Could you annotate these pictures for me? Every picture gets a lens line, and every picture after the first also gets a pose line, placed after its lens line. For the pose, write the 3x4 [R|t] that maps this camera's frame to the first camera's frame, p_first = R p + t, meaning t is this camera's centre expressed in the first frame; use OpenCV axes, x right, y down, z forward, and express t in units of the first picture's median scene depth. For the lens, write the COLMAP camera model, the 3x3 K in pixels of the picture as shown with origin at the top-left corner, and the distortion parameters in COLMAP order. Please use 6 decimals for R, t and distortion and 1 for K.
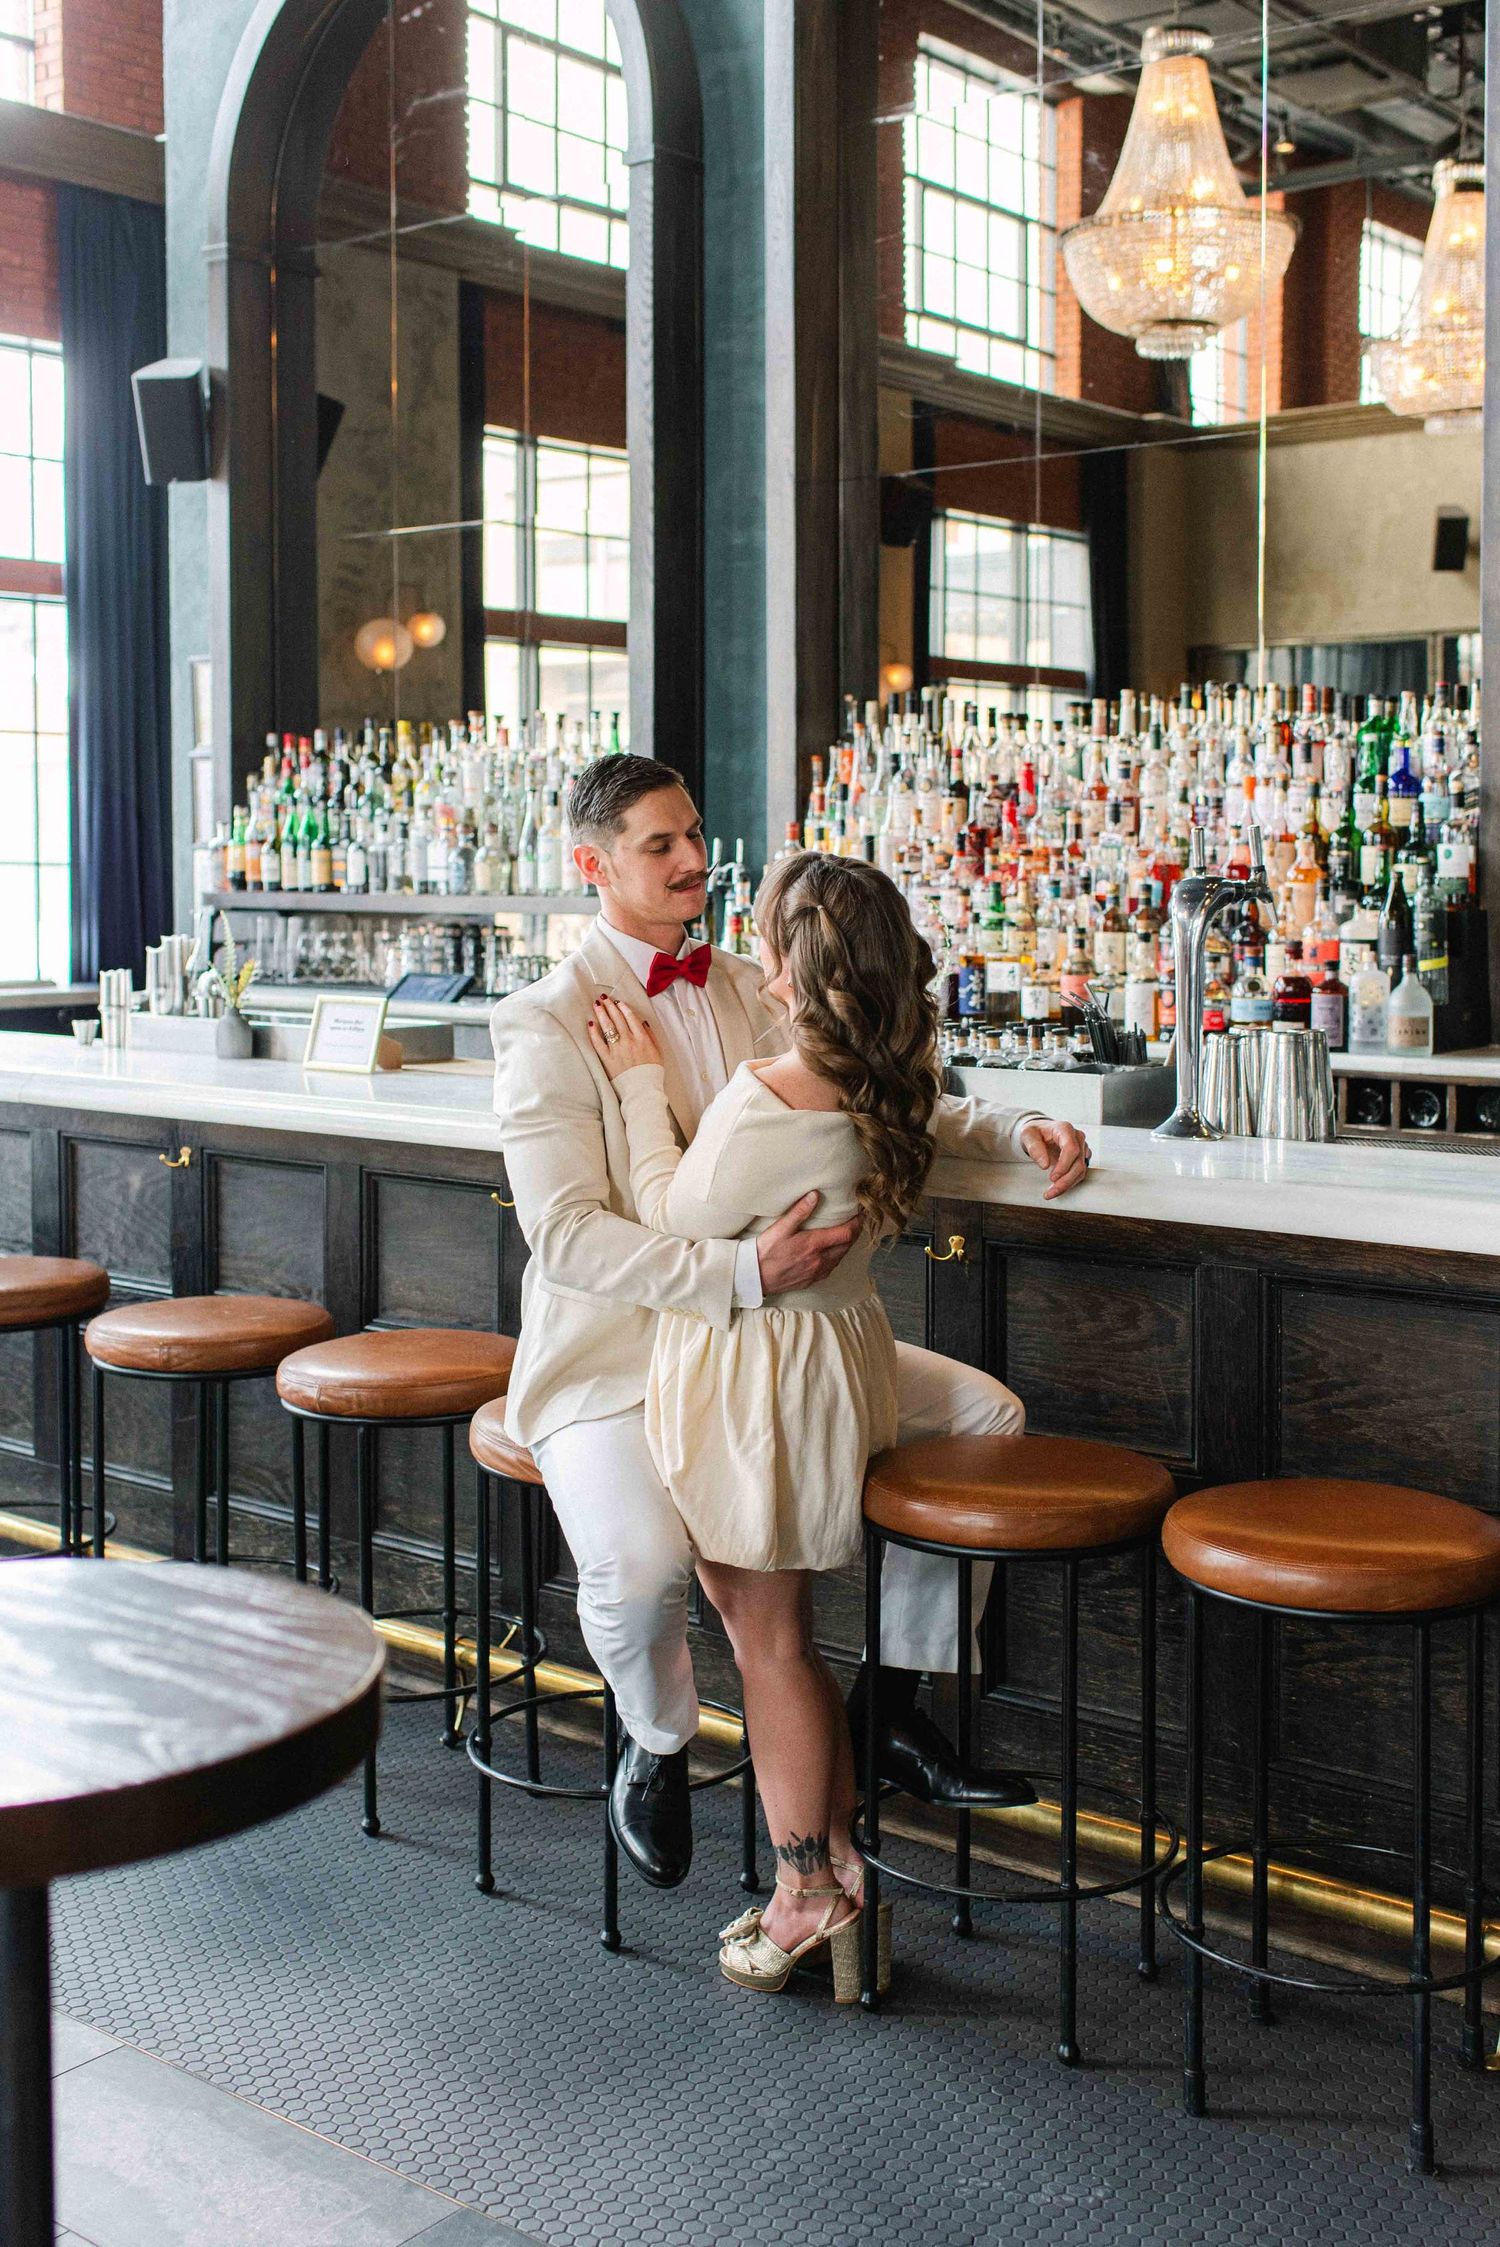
lens RADIAL K [[2489.6, 0, 747.3], [0, 2489.6, 951.4], [0, 0, 1]] dist [-0.002547, 0.003723]
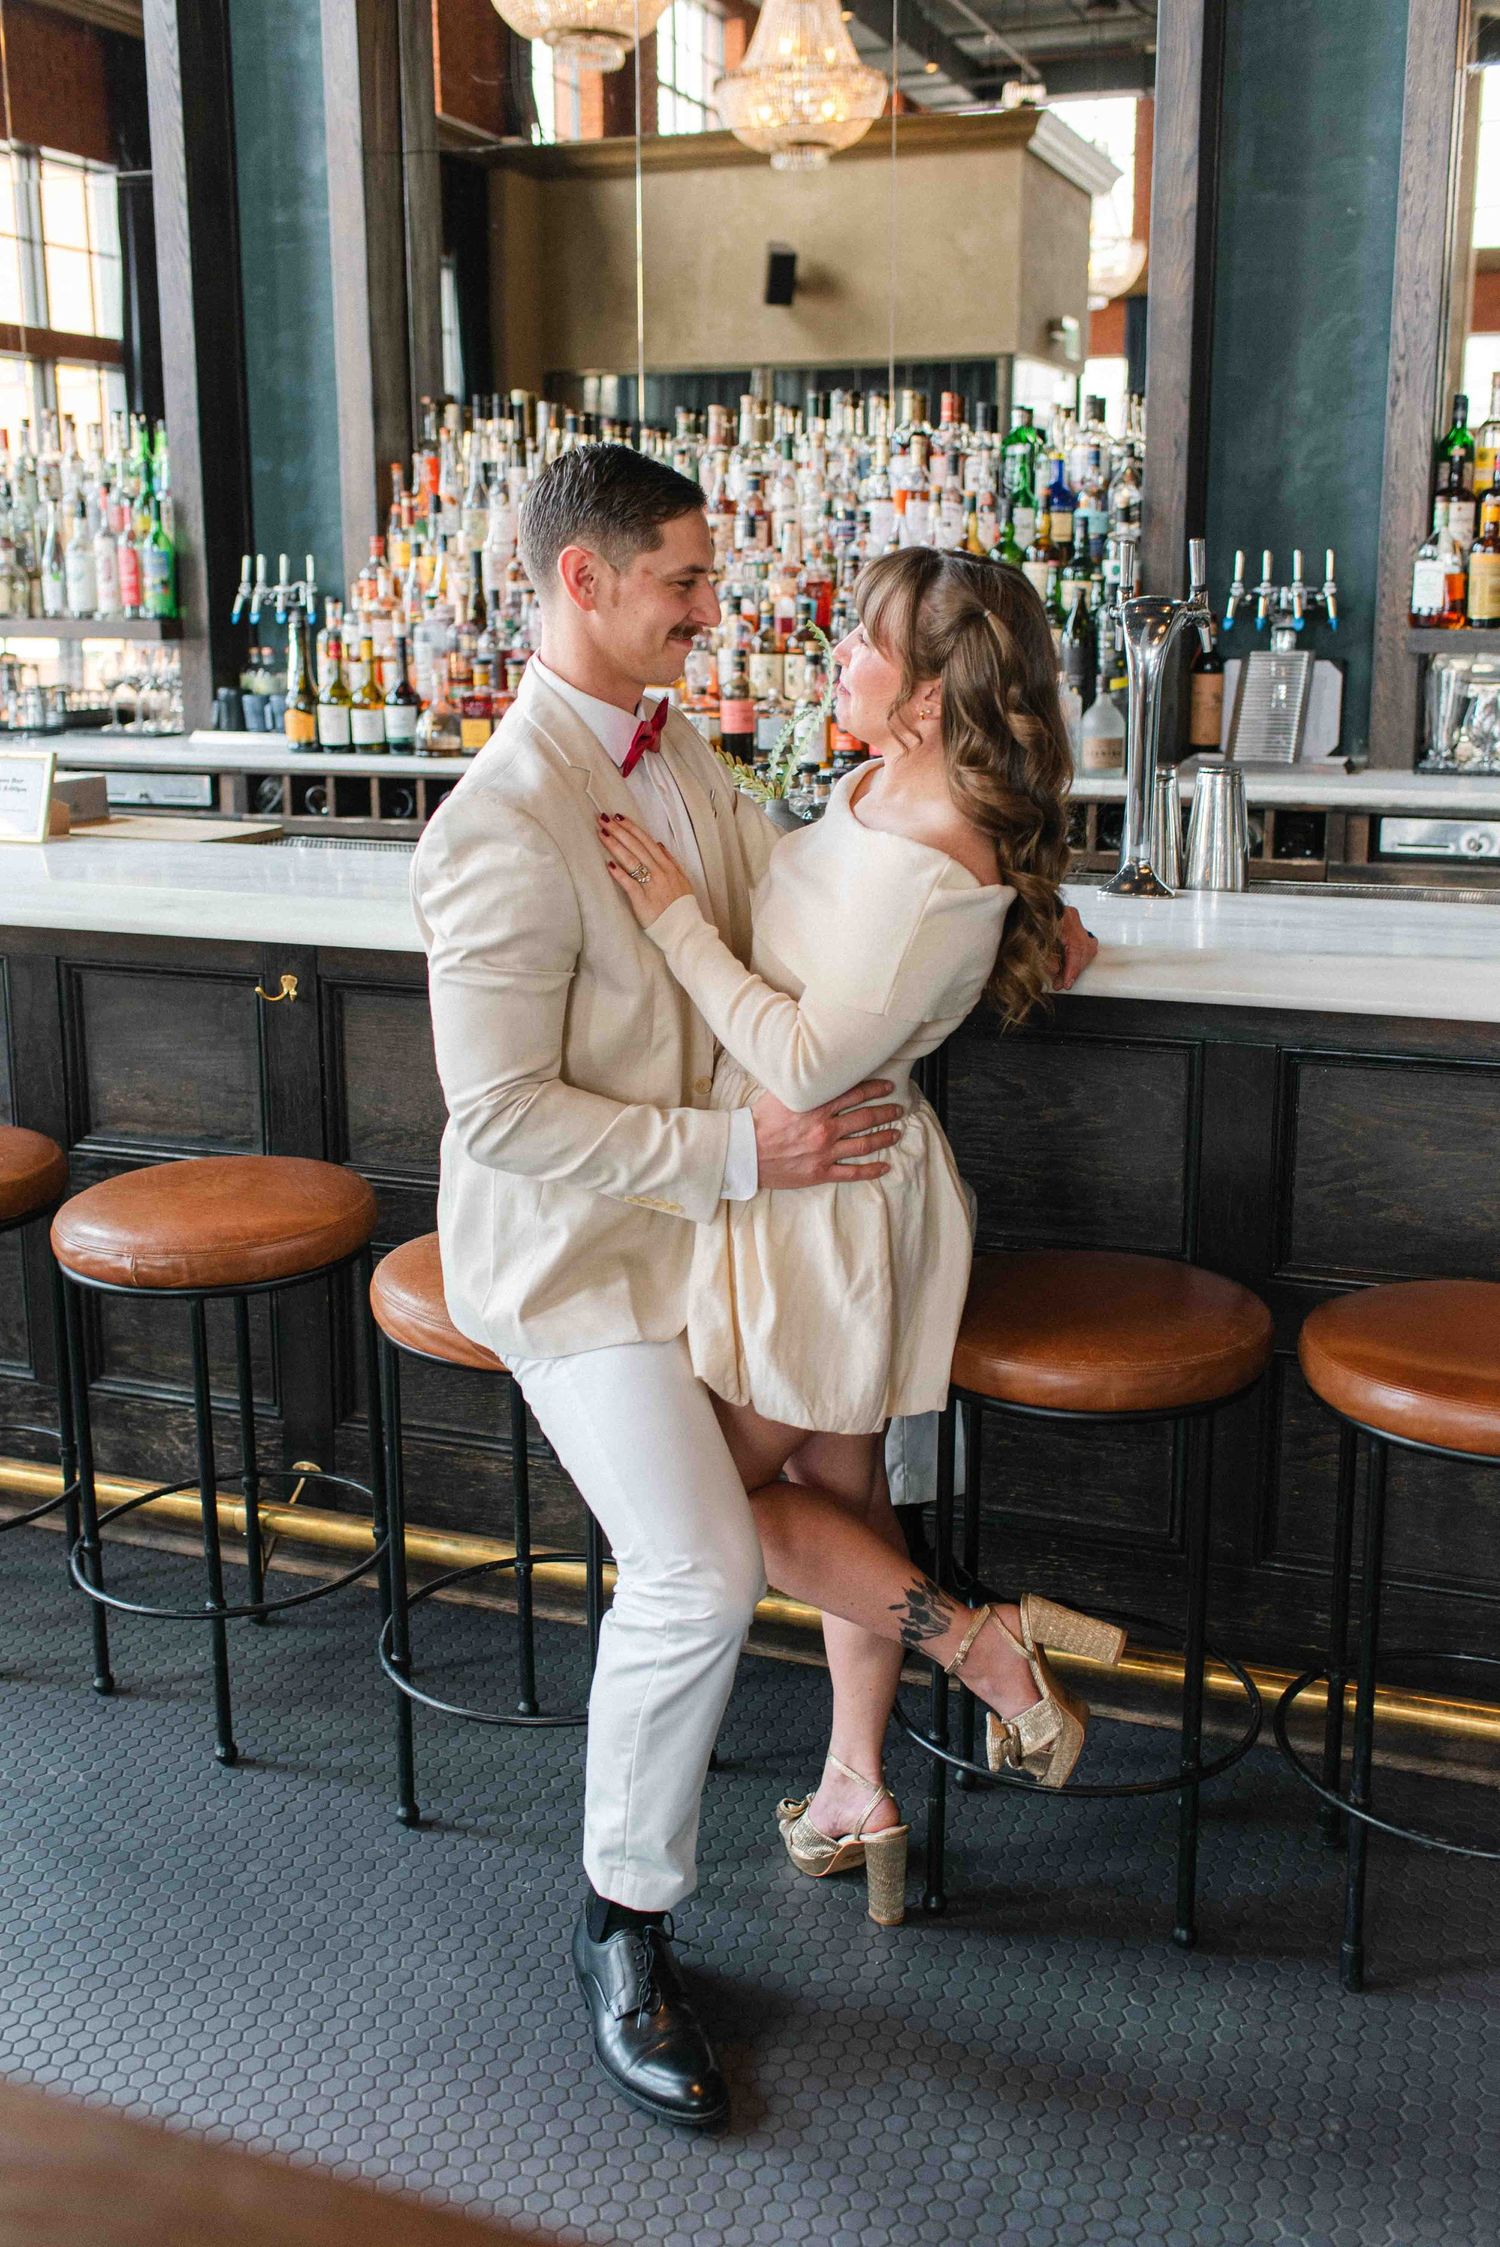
lens RADIAL K [[2156.7, 0, 745.5], [0, 2156.7, 1021.9], [0, 0, 1]] dist [0.007176, -0.008743]
pose [[0.948661, -0.066901, 0.309139, -0.131052], [0.014483, 0.985538, 0.168835, -0.008686], [-0.315964, -0.155690, 0.935910, 0.203158]]
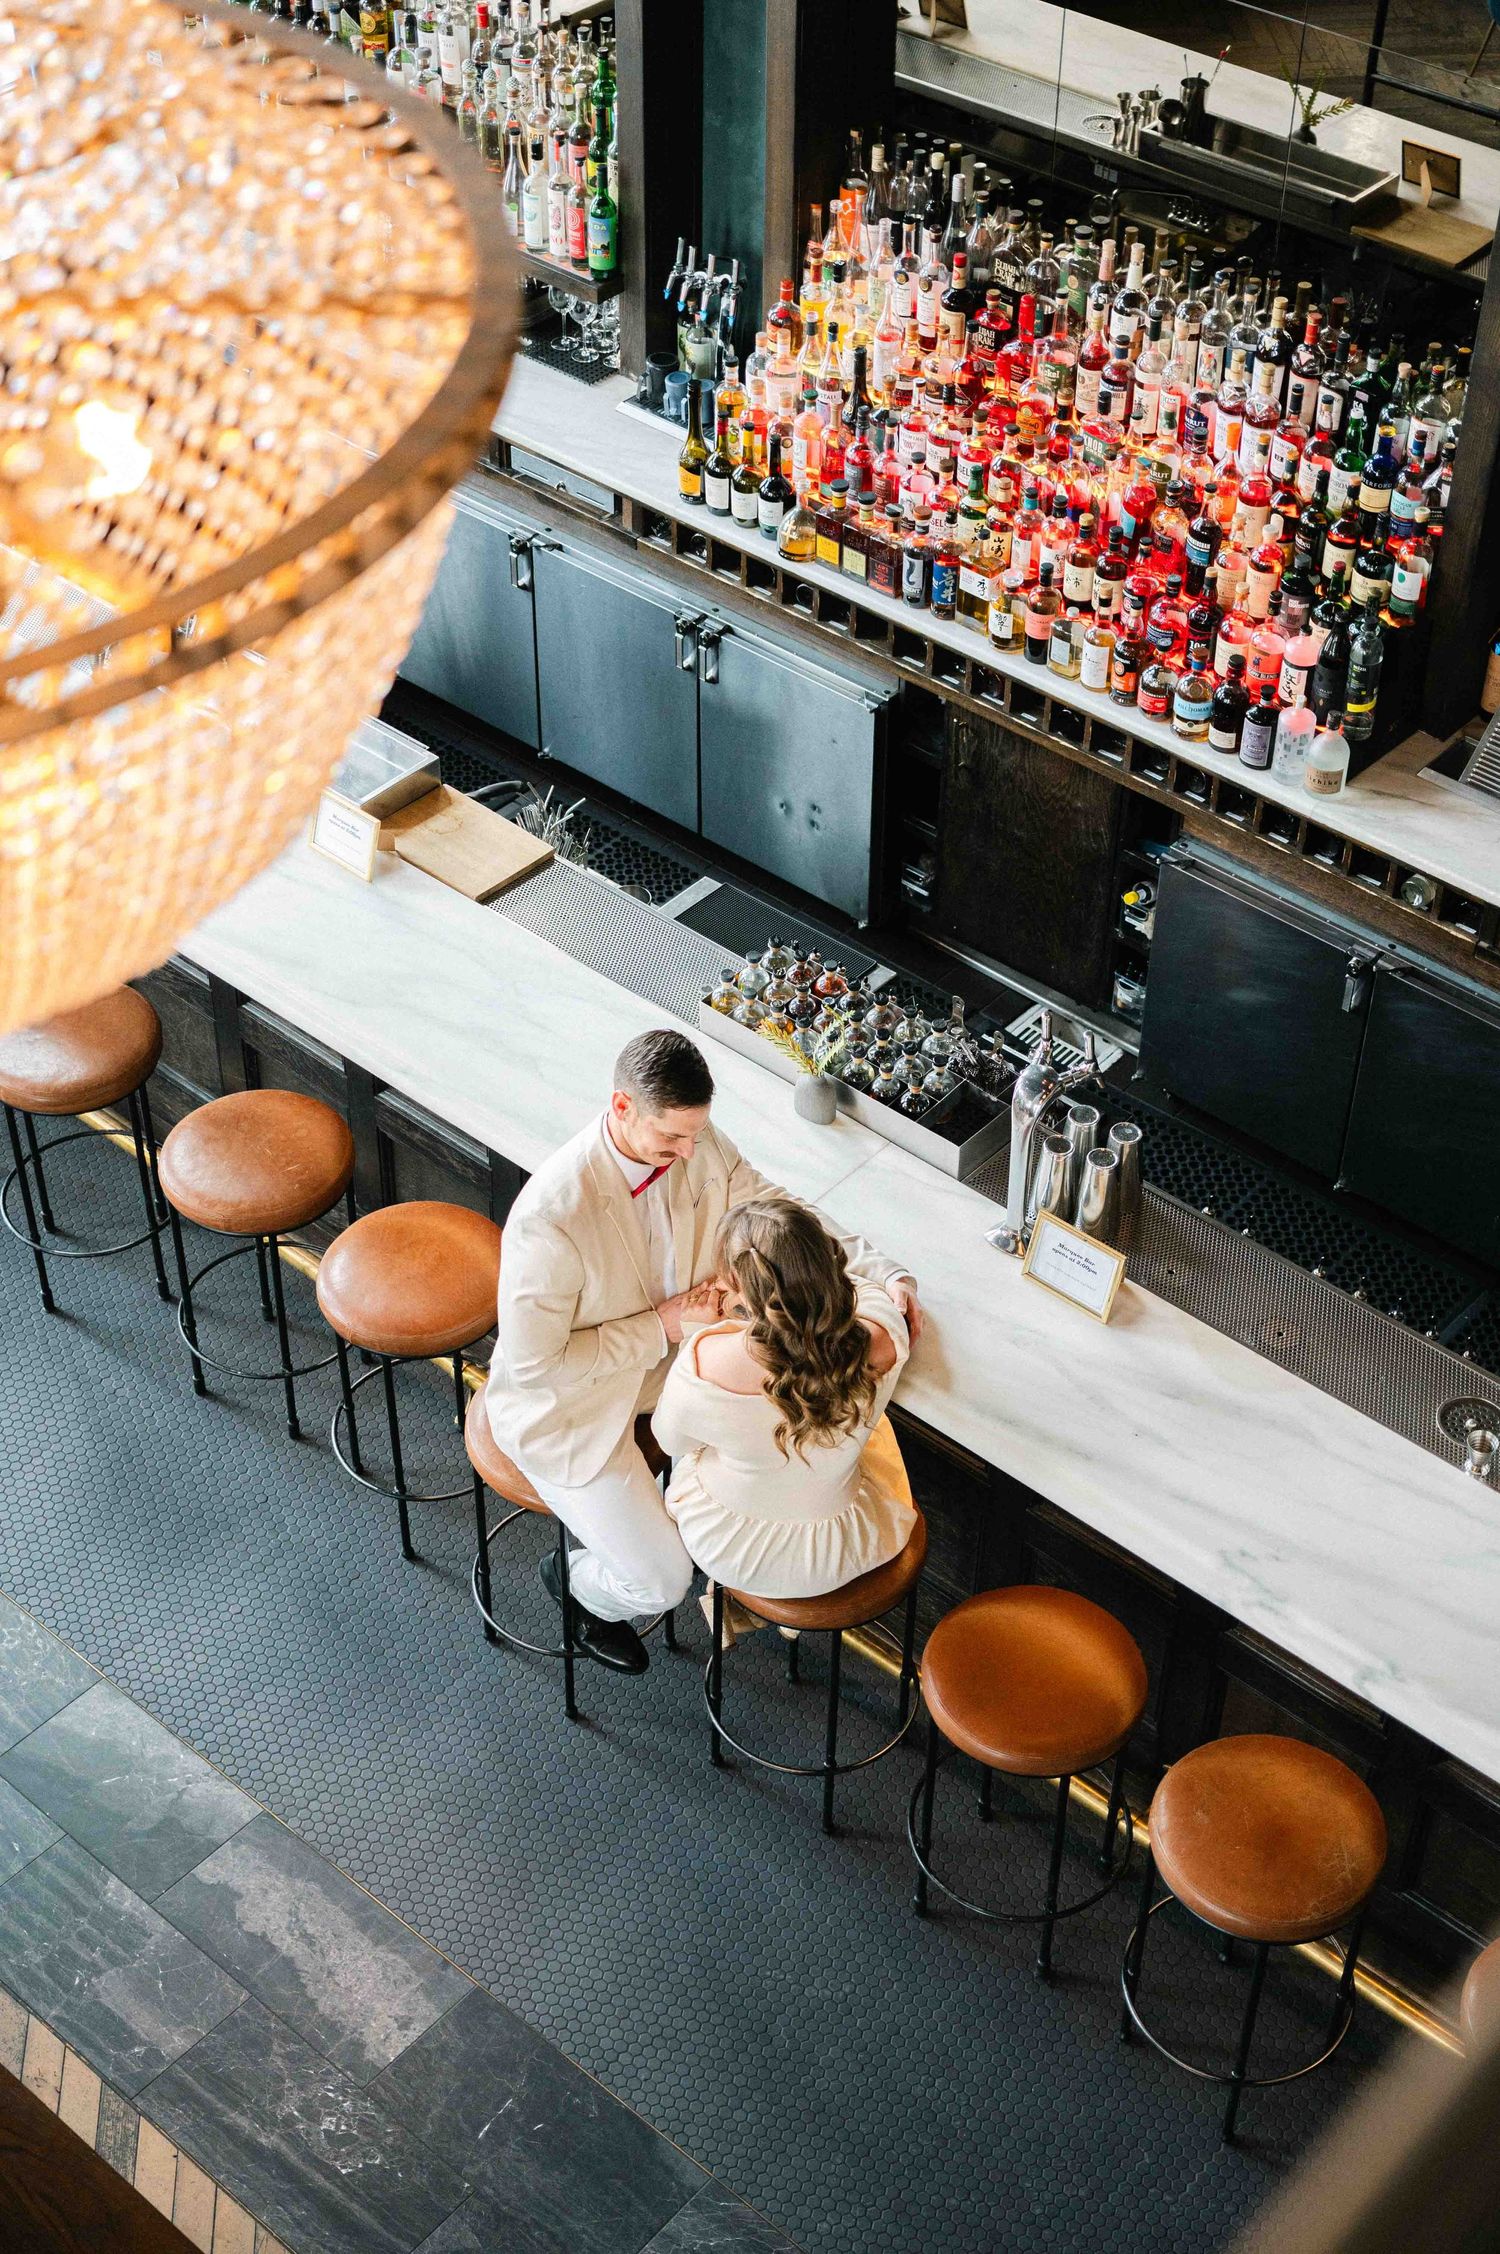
lens RADIAL K [[3085.2, 0, 750.0], [0, 3085.2, 1127.0], [0, 0, 1]] dist [0.014230, 0.011357]
pose [[0.999089, 0.032614, -0.027536, 0.054097], [-0.008071, 0.777829, 0.628424, -0.626722], [0.041914, -0.627629, 0.777383, -0.131410]]
